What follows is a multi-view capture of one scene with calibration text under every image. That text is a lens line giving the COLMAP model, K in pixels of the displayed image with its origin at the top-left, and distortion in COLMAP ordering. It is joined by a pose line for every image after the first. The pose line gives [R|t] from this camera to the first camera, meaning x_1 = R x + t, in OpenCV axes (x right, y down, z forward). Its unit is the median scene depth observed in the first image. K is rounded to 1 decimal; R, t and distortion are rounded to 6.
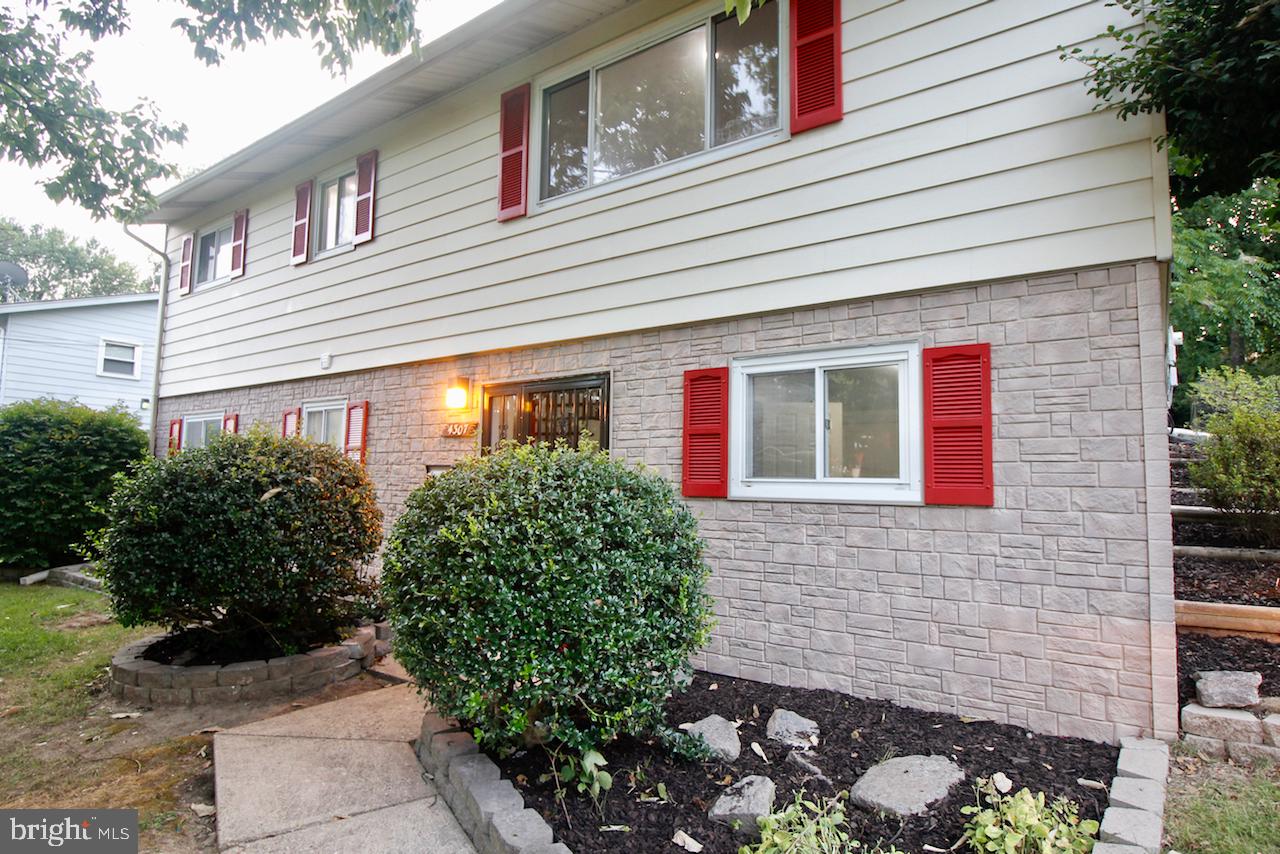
lens RADIAL K [[718.1, 0, 637.9], [0, 718.1, 422.5], [0, 0, 1]] dist [-0.001778, -0.008597]
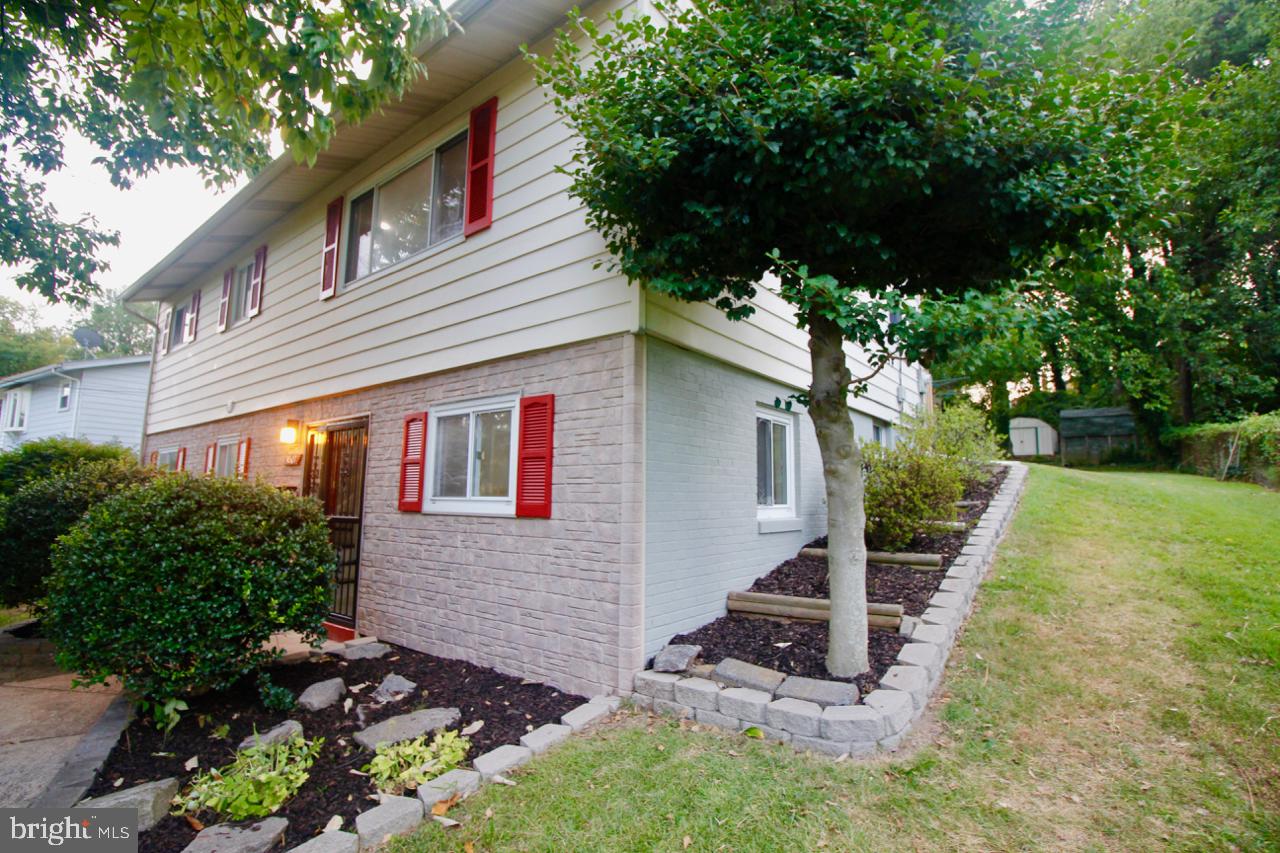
lens RADIAL K [[593.9, 0, 640.2], [0, 593.9, 422.3], [0, 0, 1]] dist [-0.011768, -0.007841]
pose [[0.999588, -0.012003, -0.026074, 0.574710], [0.010956, 0.999143, -0.039913, -0.011155], [0.026531, 0.039611, 0.998863, -0.075200]]
